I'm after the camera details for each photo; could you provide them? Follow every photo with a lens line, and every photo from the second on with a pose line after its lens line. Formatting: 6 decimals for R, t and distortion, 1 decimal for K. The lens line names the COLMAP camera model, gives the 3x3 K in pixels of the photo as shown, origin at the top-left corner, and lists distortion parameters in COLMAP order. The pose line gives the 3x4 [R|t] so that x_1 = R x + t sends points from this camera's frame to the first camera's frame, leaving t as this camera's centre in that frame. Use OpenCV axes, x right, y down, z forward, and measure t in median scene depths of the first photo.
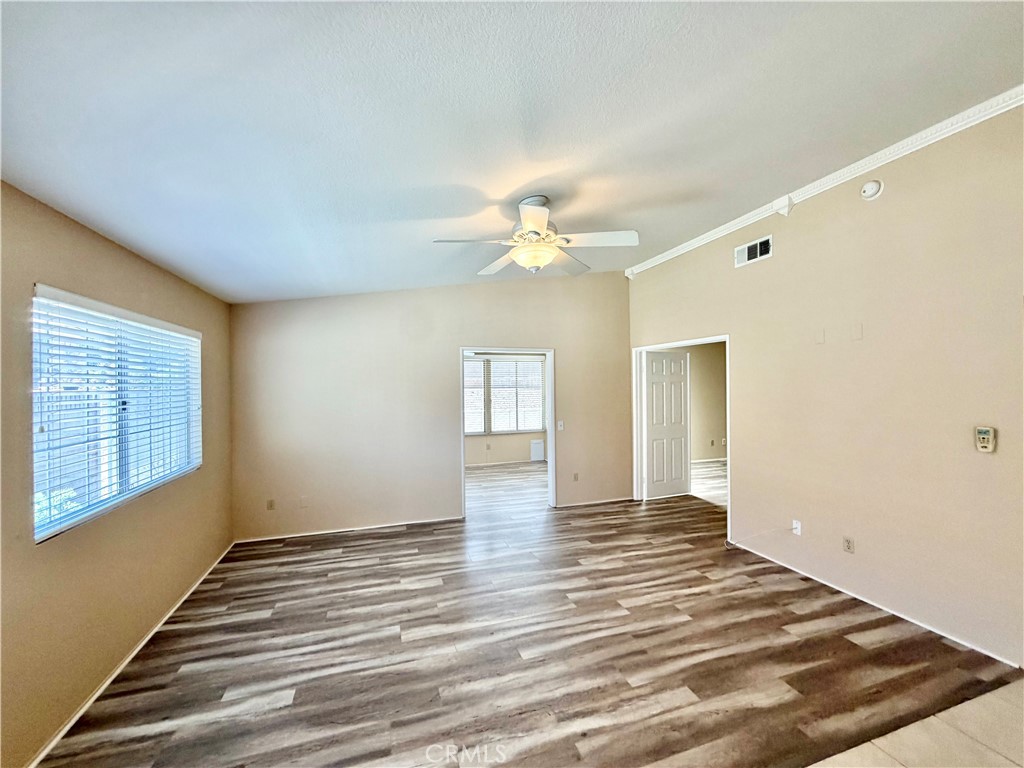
lens RADIAL K [[408.5, 0, 509.2], [0, 408.5, 386.0], [0, 0, 1]] dist [-0.001484, 0.000386]
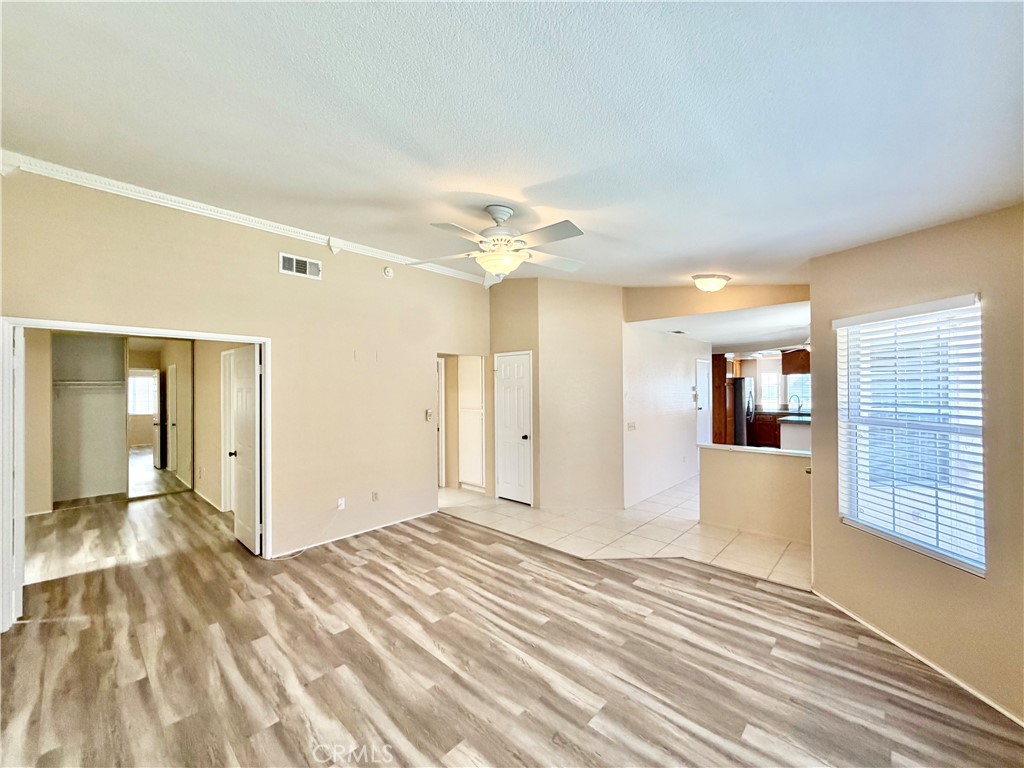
lens RADIAL K [[408.5, 0, 509.2], [0, 408.5, 386.0], [0, 0, 1]] dist [-0.001484, 0.000386]
pose [[-0.484694, 0.015456, 0.874547, -0.797044], [0.013383, 0.999858, -0.010254, 0.002210], [-0.874581, 0.006734, -0.484832, 1.397315]]
